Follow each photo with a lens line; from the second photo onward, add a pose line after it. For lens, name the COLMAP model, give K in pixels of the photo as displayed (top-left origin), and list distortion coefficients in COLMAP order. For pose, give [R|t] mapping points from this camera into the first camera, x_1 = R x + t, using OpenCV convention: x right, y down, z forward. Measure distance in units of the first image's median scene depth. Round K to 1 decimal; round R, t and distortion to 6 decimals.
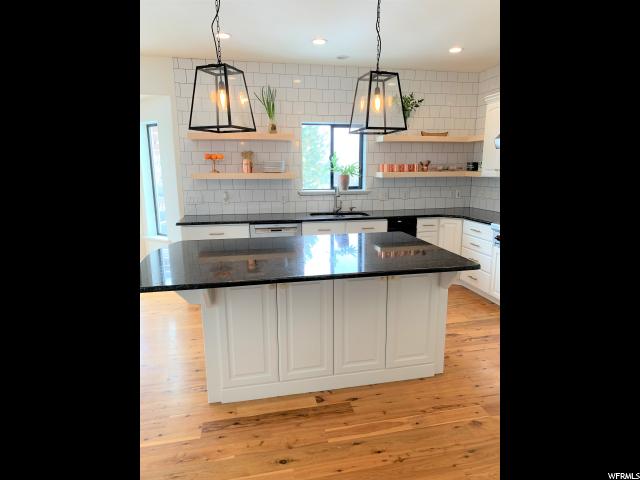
lens RADIAL K [[365.2, 0, 320.0], [0, 365.2, 240.0], [0, 0, 1]] dist [0.029310, -0.001282]
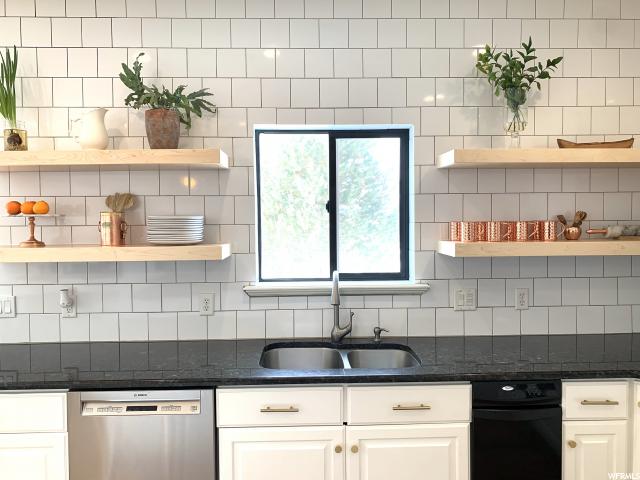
lens RADIAL K [[487.9, 0, 312.3], [0, 487.9, 237.2], [0, 0, 1]] dist [0.068581, -0.091998]
pose [[0.985734, 0.000535, -0.168308, 0.114947], [-0.026737, 0.987794, -0.153451, -0.113508], [0.166172, 0.155763, 0.973717, 0.497611]]
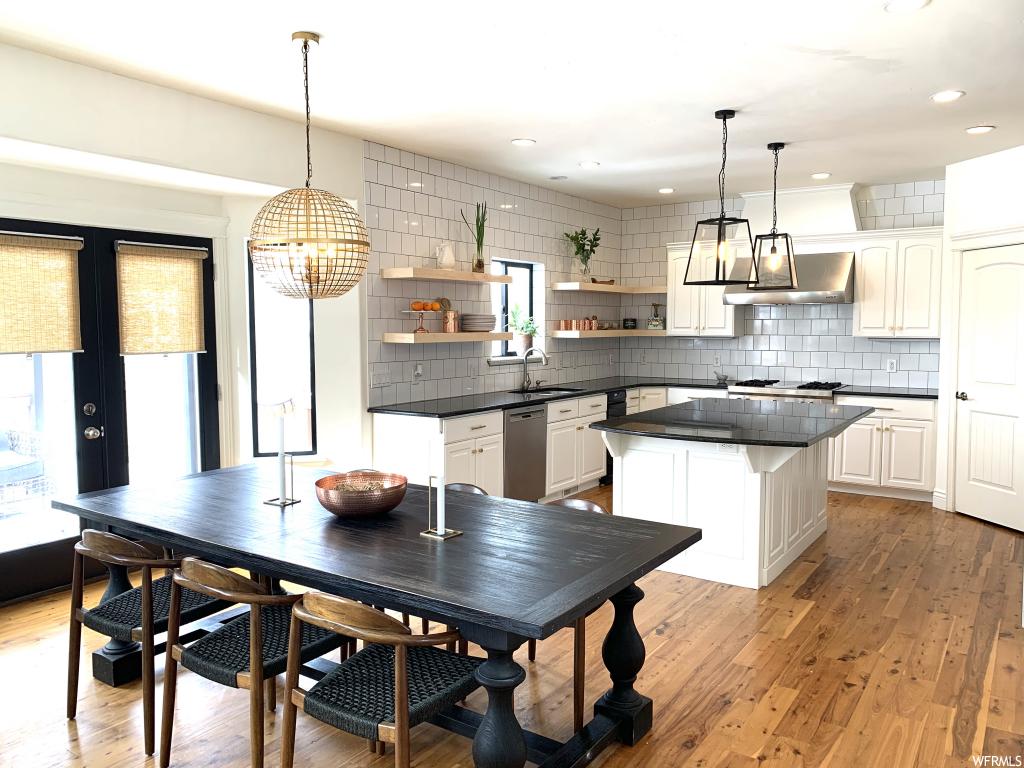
lens RADIAL K [[780.7, 0, 499.7], [0, 780.7, 379.6], [0, 0, 1]] dist [0.068581, -0.091998]
pose [[0.721129, -0.046718, 0.691224, -1.059839], [0.131644, 0.988786, -0.070510, 0.000187], [-0.680178, 0.141842, 0.719193, -0.000900]]
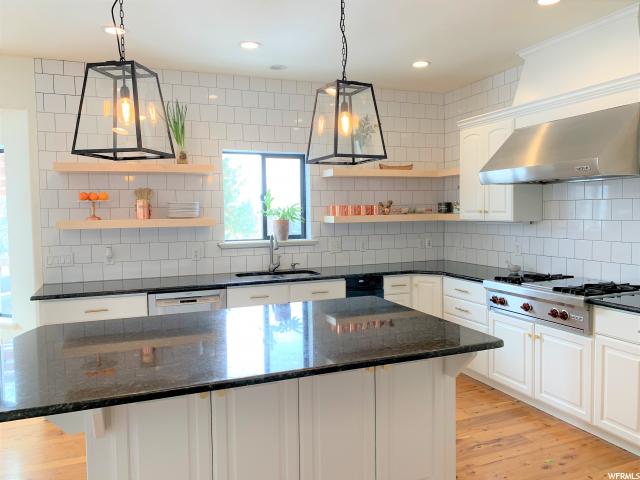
lens RADIAL K [[487.9, 0, 312.3], [0, 487.9, 237.2], [0, 0, 1]] dist [0.068581, -0.091998]
pose [[0.985288, -0.019534, 0.169780, -0.042957], [0.043497, 0.989394, -0.138593, -0.007143], [-0.165272, 0.143939, 0.975688, 0.047283]]
